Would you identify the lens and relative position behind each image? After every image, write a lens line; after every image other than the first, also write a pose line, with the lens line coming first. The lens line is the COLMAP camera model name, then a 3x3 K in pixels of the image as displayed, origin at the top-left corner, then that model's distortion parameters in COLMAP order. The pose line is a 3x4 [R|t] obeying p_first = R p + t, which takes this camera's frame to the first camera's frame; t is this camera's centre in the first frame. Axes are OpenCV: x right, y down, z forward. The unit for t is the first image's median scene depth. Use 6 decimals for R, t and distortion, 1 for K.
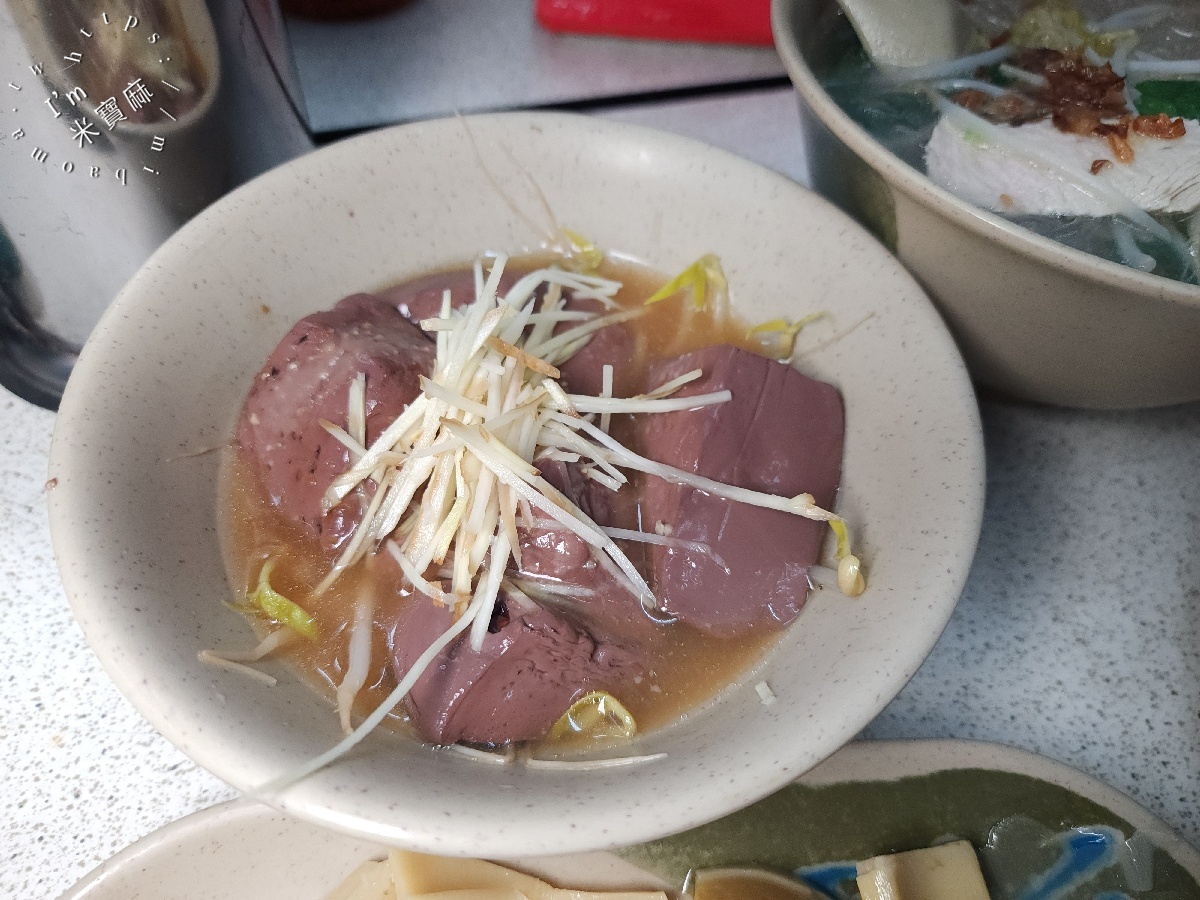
lens RADIAL K [[860.6, 0, 594.4], [0, 860.6, 436.7], [0, 0, 1]] dist [0.006861, -0.039407]
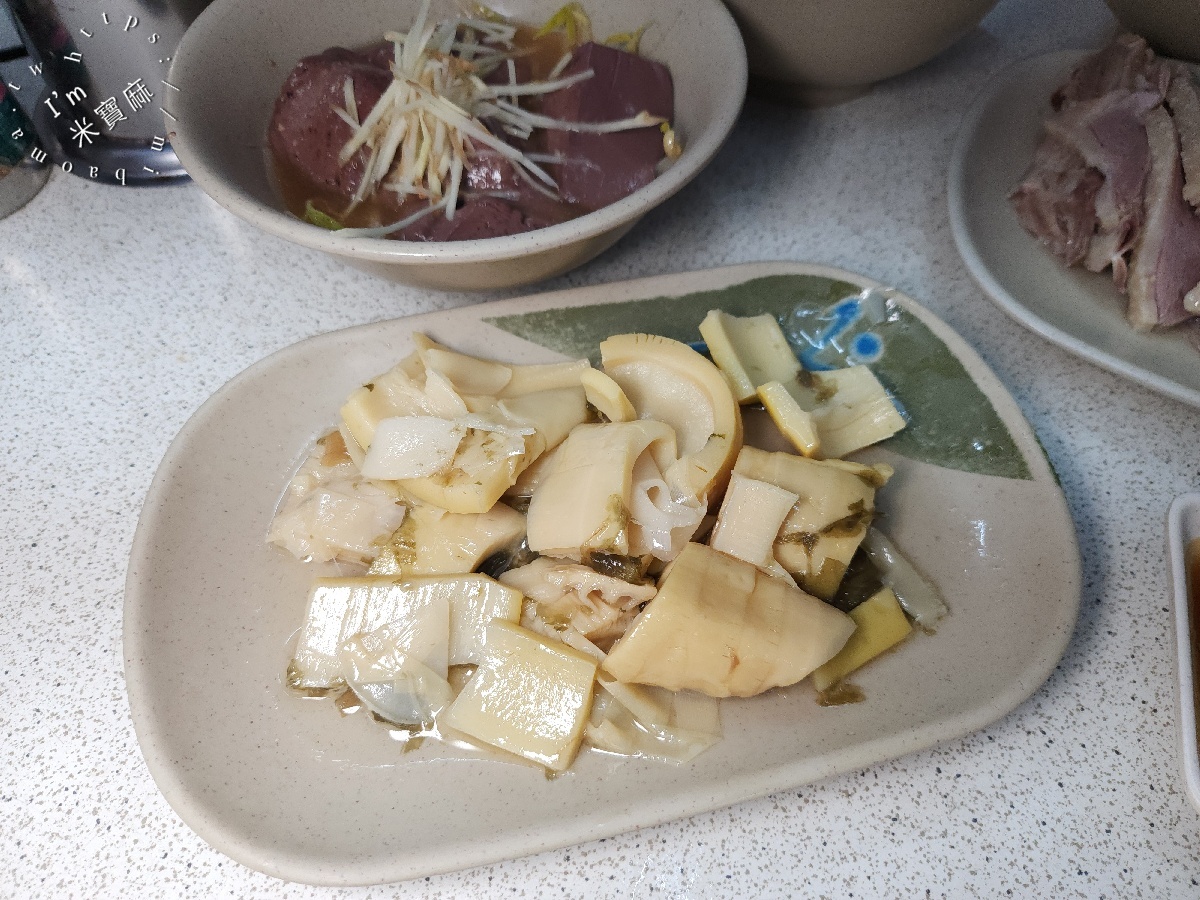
lens RADIAL K [[858.9, 0, 600.0], [0, 858.9, 450.0], [0, 0, 1]] dist [0.004960, 0.003941]
pose [[0.988907, -0.141246, 0.045965, 0.005639], [0.138726, 0.988855, 0.054050, 0.558723], [-0.053087, -0.047074, 0.997480, -0.576161]]
